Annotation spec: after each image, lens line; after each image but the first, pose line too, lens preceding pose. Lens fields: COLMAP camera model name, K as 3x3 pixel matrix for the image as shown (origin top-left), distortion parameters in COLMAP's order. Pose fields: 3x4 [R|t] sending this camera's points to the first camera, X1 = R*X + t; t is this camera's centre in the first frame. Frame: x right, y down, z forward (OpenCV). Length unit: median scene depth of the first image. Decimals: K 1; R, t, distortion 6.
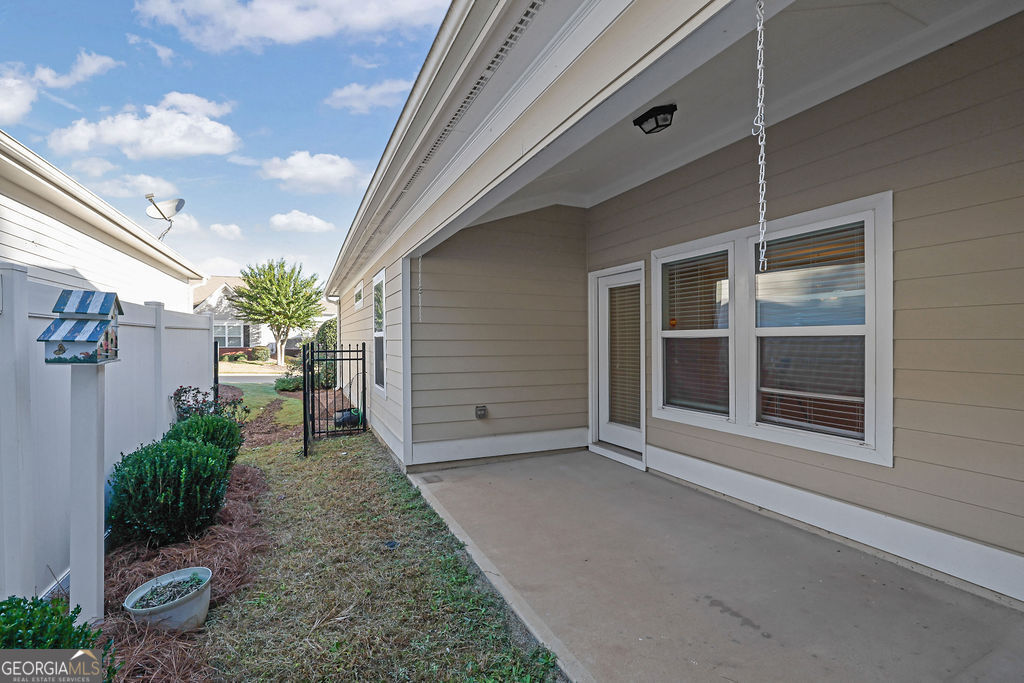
lens RADIAL K [[464.3, 0, 512.6], [0, 464.3, 352.5], [0, 0, 1]] dist [-0.001368, -0.000628]
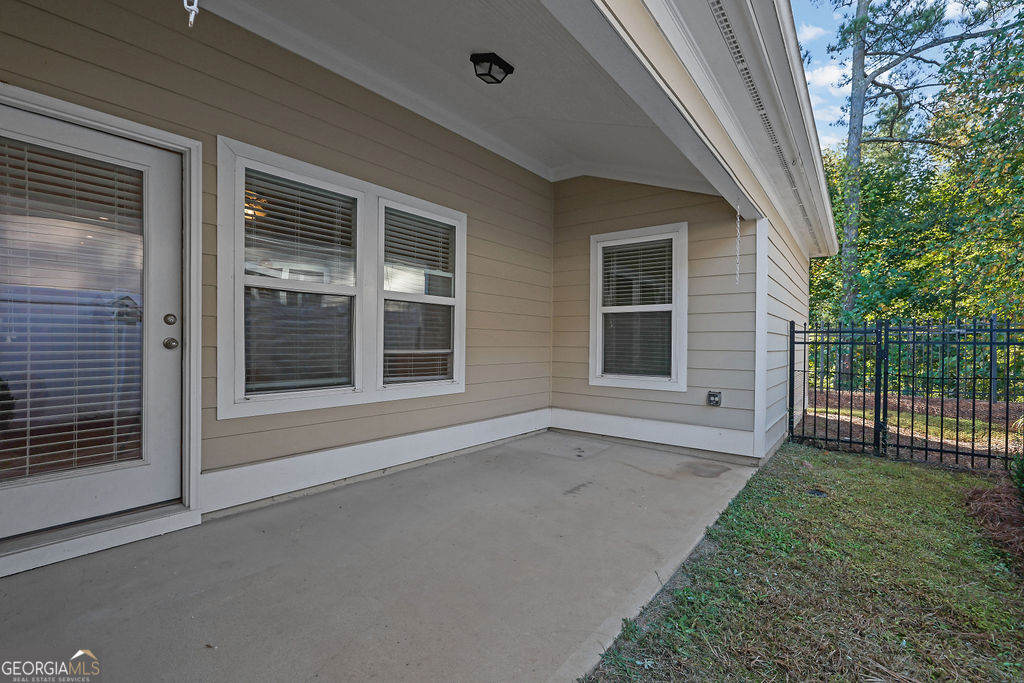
lens RADIAL K [[466.1, 0, 512.0], [0, 466.1, 341.5], [0, 0, 1]] dist [-0.000511, 0.000194]
pose [[-0.478708, -0.011606, 0.877897, -0.751771], [-0.003291, 0.999929, 0.011426, 0.069781], [-0.877968, 0.002581, -0.478712, 1.927642]]
